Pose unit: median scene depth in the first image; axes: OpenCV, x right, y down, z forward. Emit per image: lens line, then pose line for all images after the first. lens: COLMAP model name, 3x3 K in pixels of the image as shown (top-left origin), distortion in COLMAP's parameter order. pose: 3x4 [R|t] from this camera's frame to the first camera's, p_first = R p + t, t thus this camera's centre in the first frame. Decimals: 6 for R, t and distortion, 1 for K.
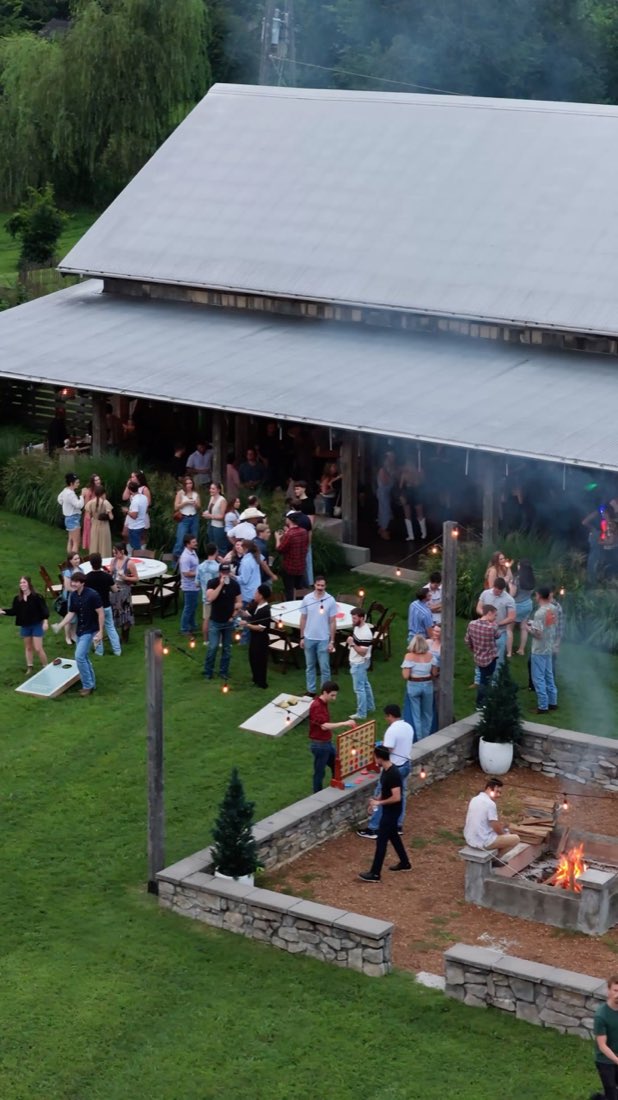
lens RADIAL K [[2442.0, 0, 309.1], [0, 2442.0, 549.1], [0, 0, 1]] dist [-0.195556, 0.000000]
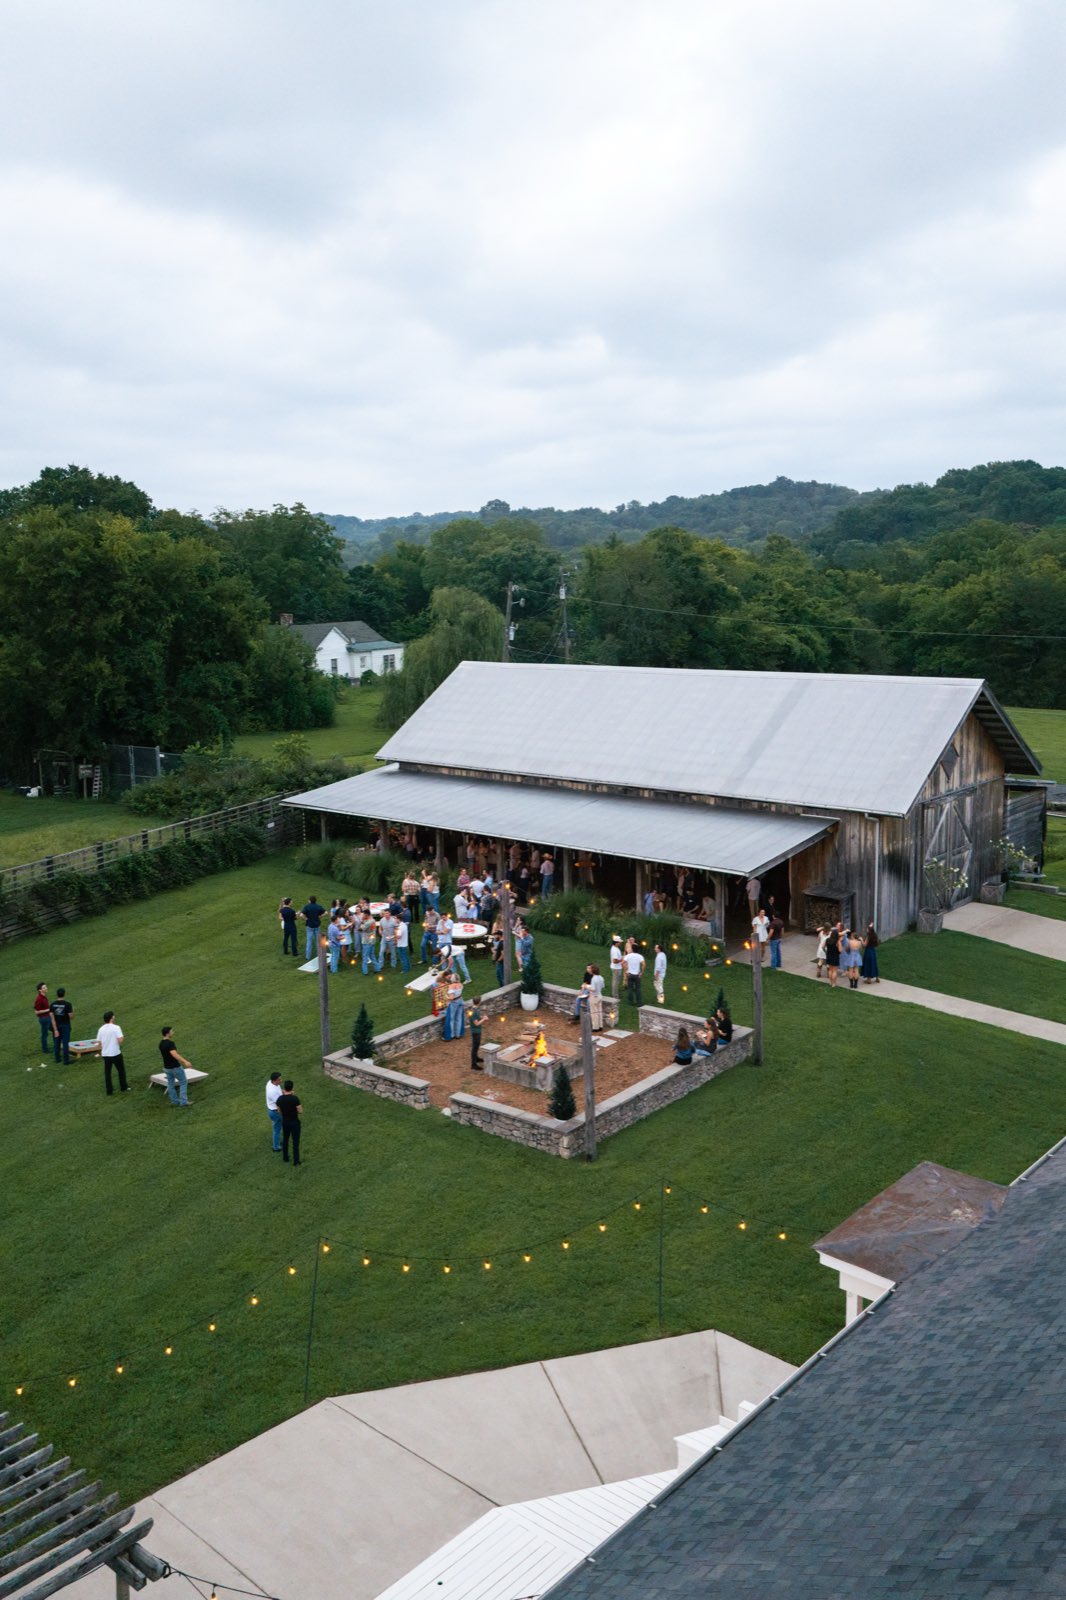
lens RADIAL K [[1312.0, 0, 532.2], [0, 1312.0, 803.4], [0, 0, 1]] dist [0.002903, 0.000059]
pose [[0.997368, -0.011035, -0.071665, 0.179071], [0.005061, 0.996535, -0.083021, 0.016996], [0.072333, 0.082440, 0.993968, -0.058389]]
